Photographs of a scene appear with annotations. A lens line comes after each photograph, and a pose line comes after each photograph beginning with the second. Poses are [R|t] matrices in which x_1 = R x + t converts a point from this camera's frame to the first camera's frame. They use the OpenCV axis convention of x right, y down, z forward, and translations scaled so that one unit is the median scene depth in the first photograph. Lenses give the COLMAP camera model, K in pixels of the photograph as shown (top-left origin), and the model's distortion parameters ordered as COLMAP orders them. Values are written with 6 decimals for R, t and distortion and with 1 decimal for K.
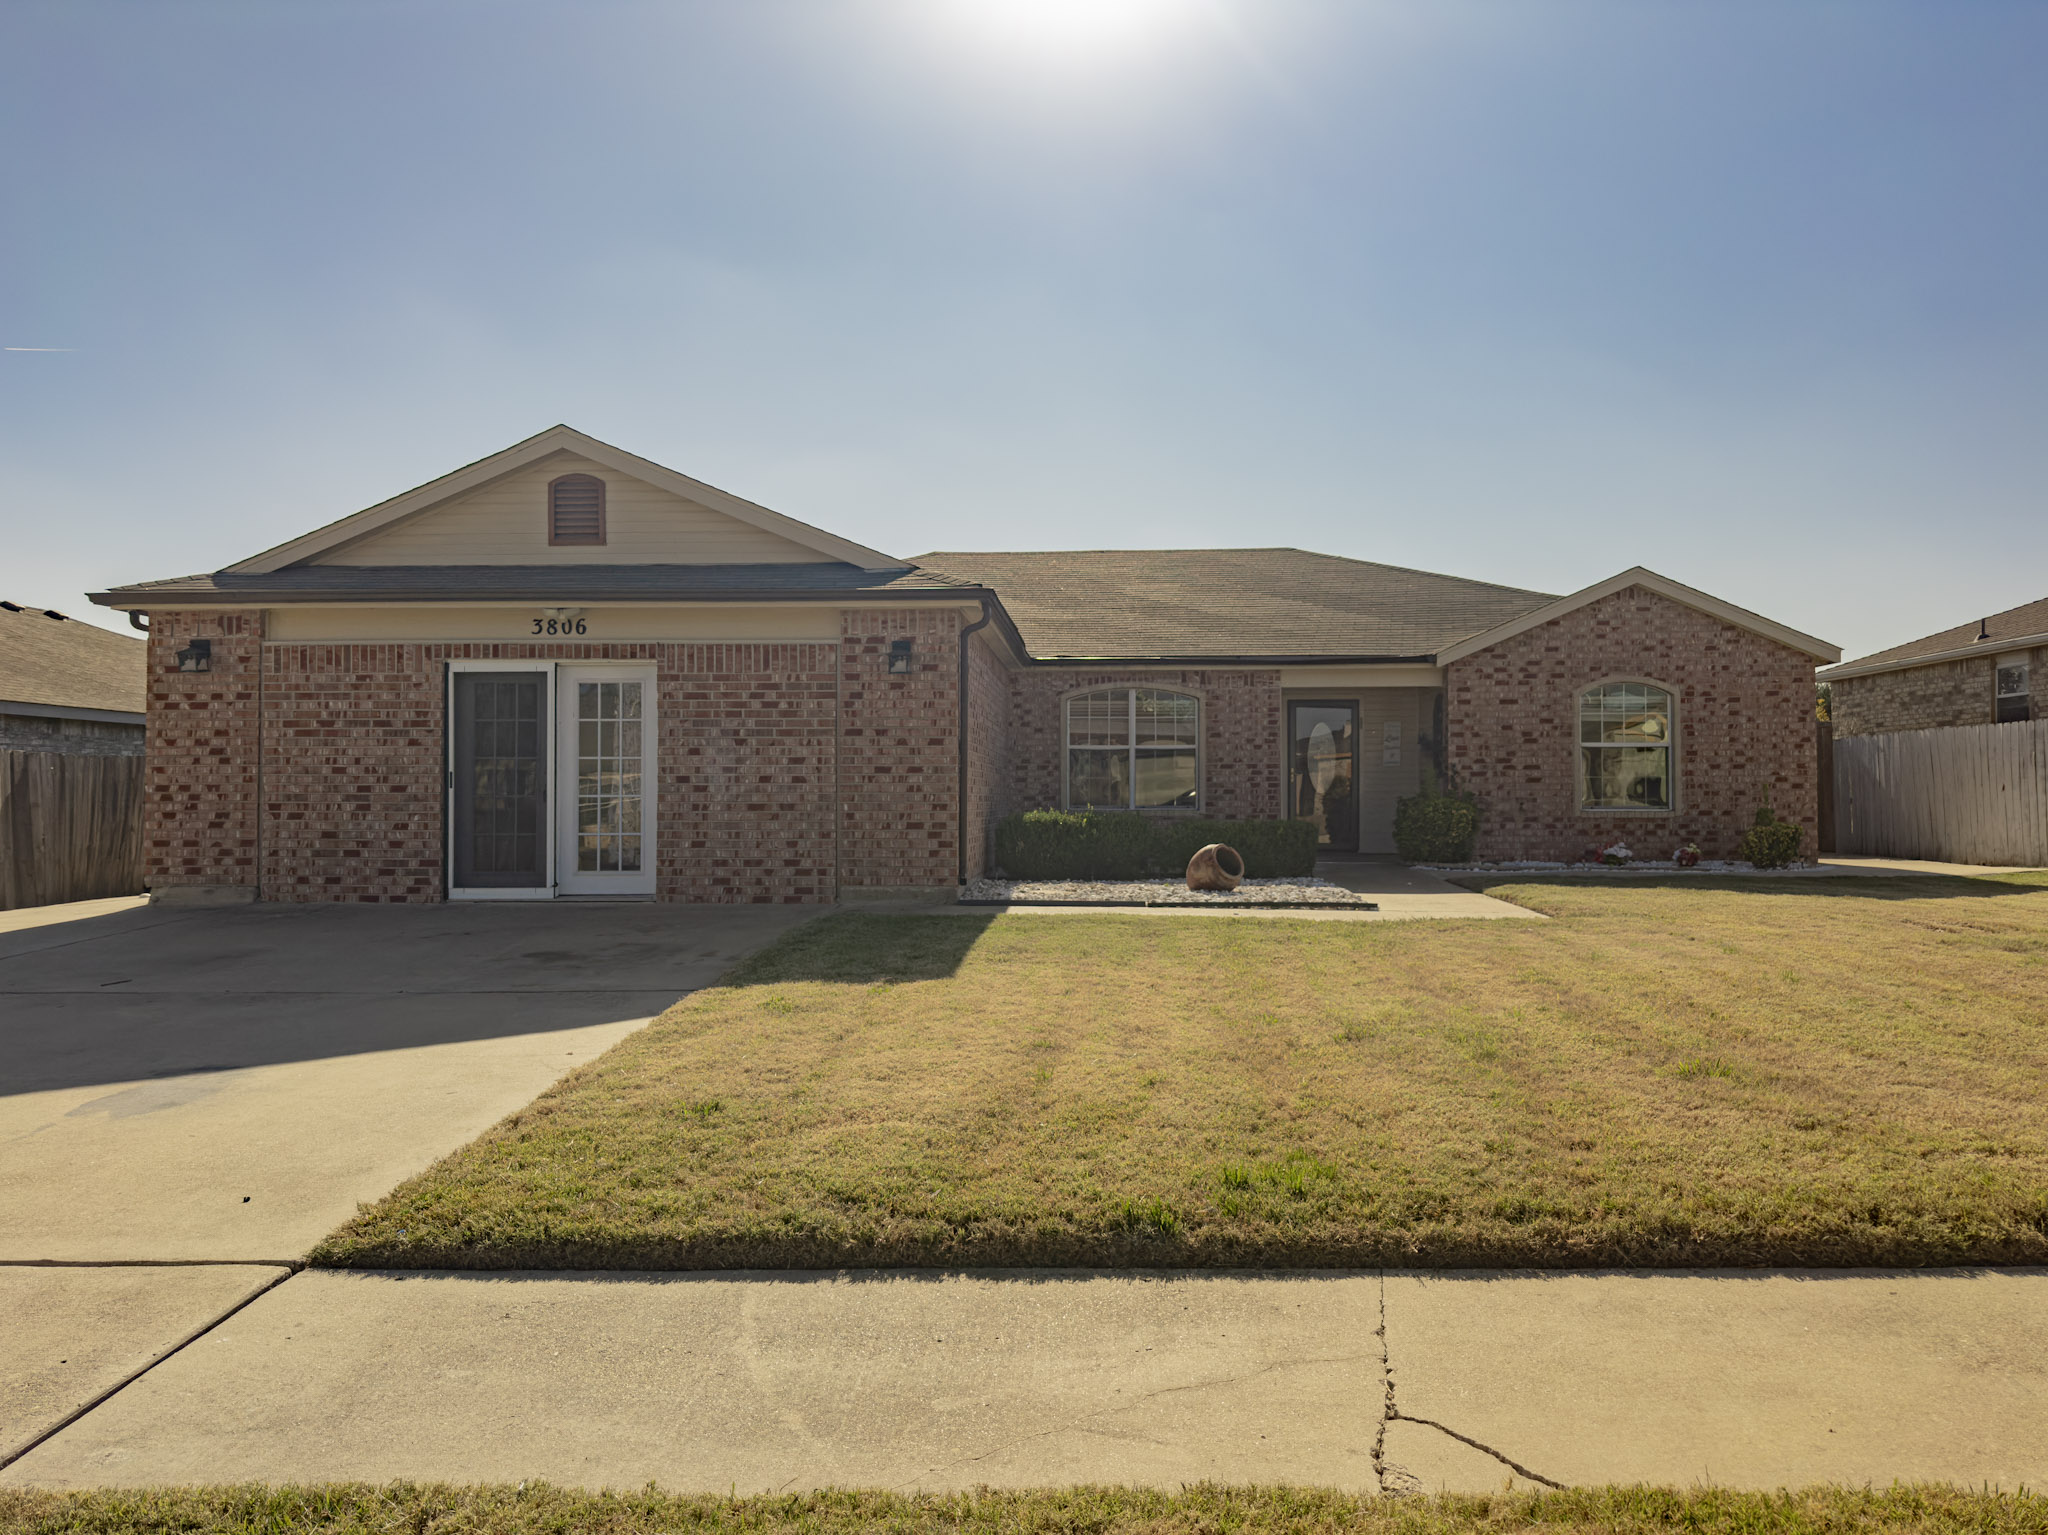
lens RADIAL K [[816.9, 0, 1027.9], [0, 816.9, 776.2], [0, 0, 1]] dist [0.000139, 0.000174]
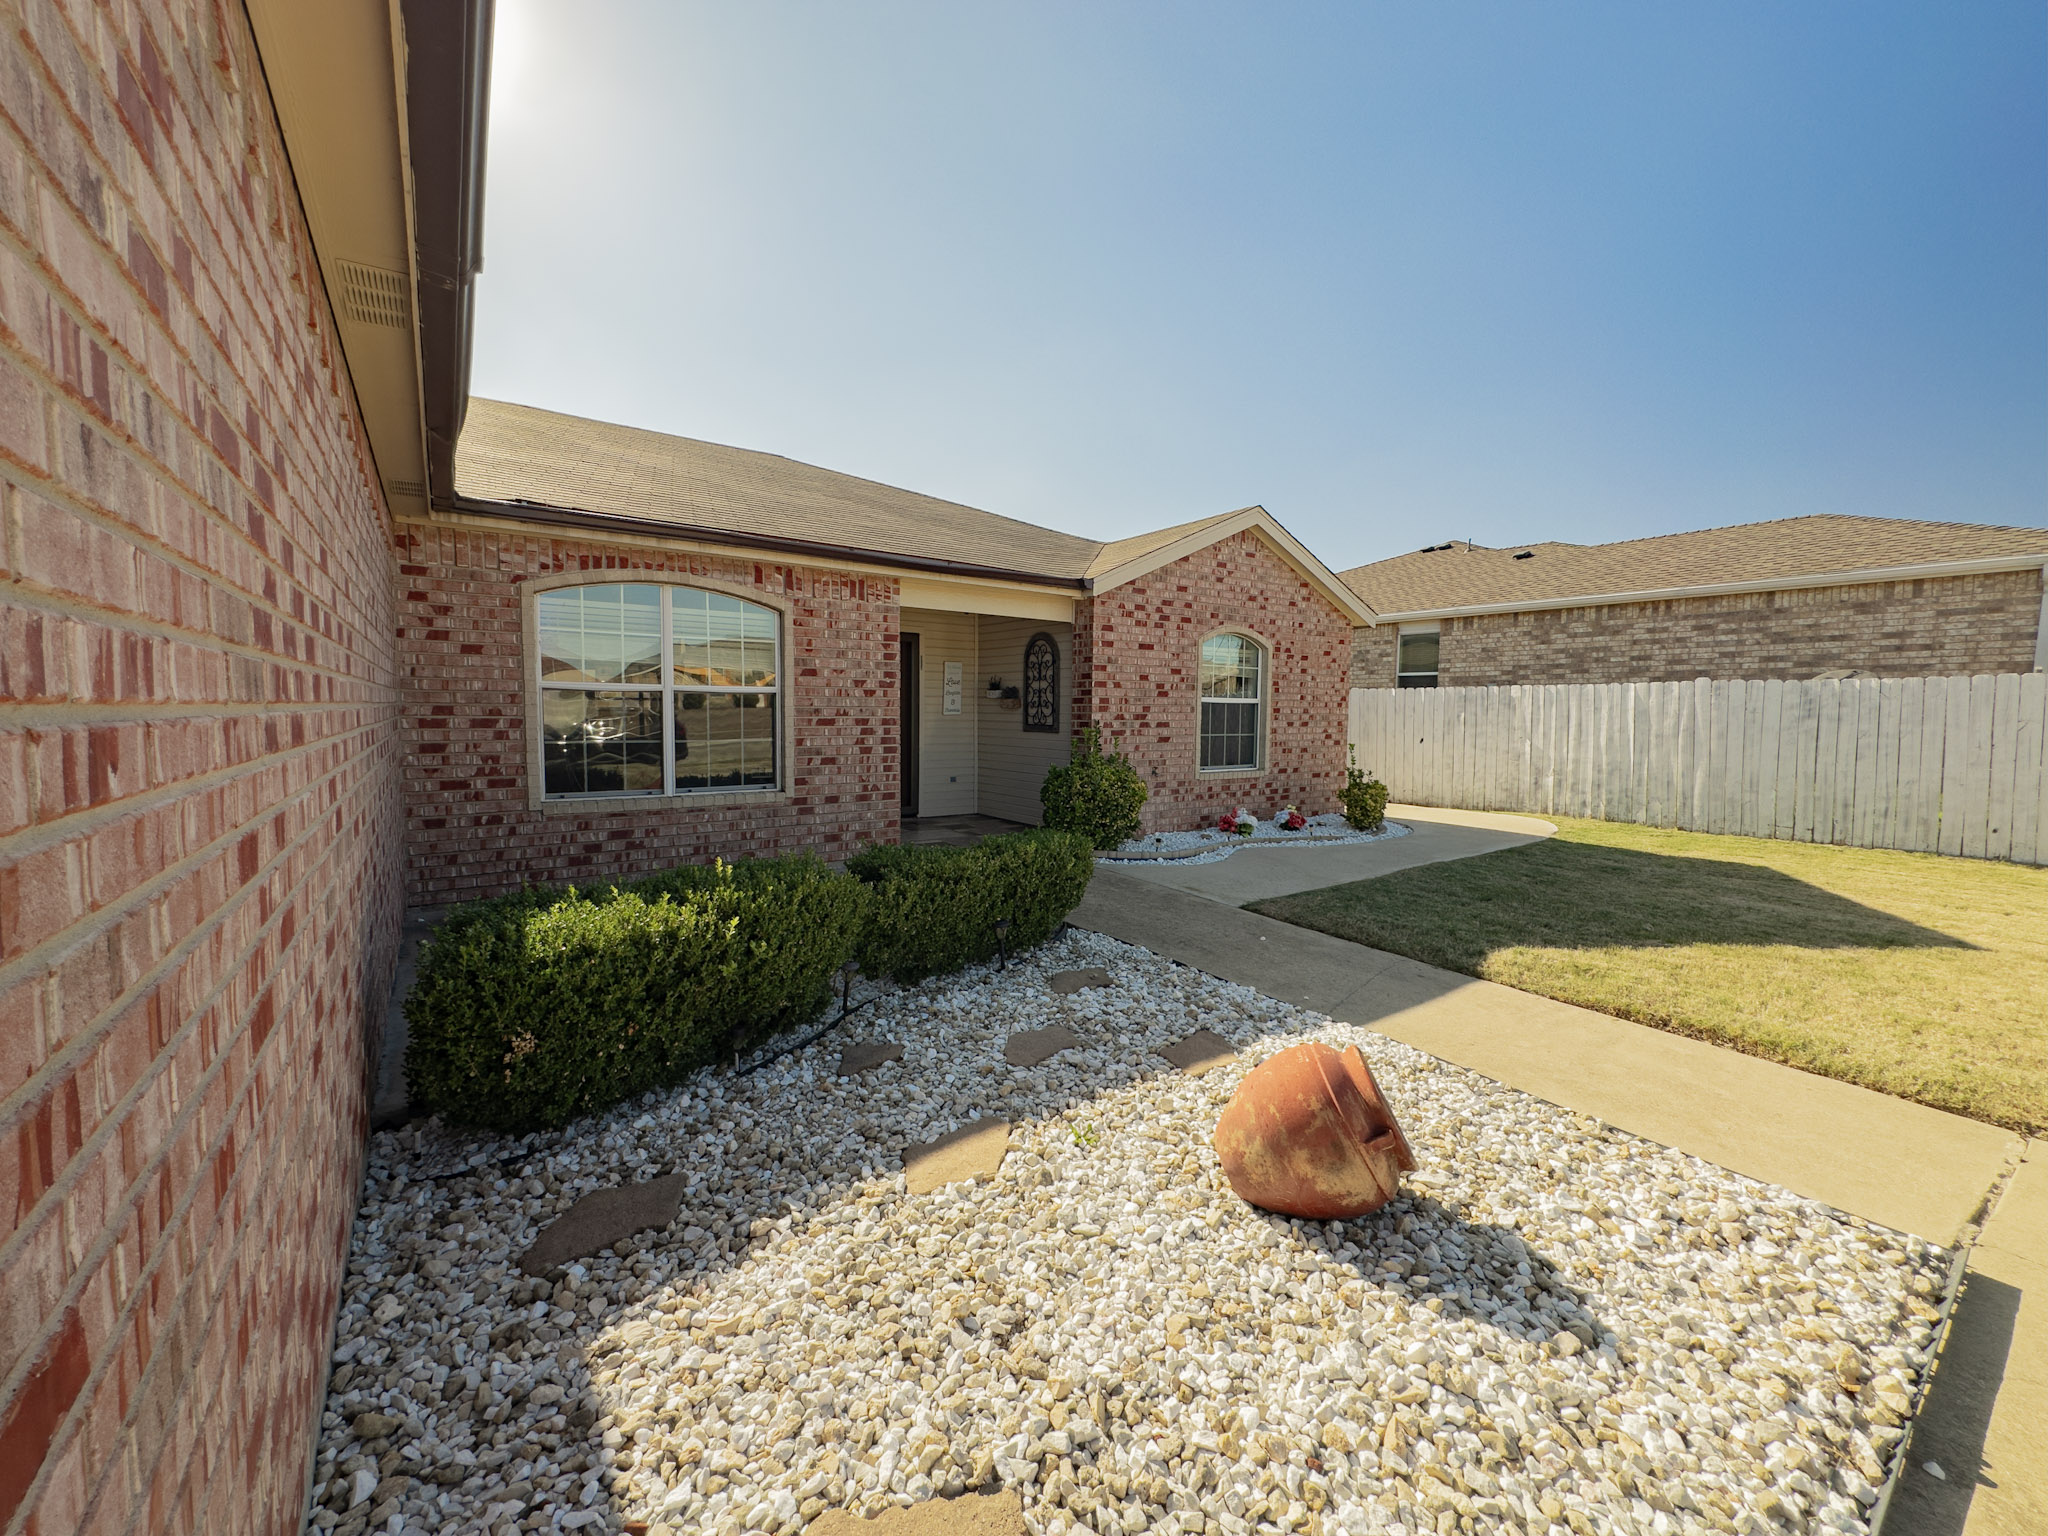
lens RADIAL K [[816.9, 0, 1024.7], [0, 816.9, 768.5], [0, 0, 1]] dist [0.000139, 0.000174]
pose [[0.790597, -0.033146, 0.611439, -0.028332], [-0.021736, 0.996385, 0.082119, -0.032657], [-0.611950, -0.078213, 0.787019, 0.405149]]
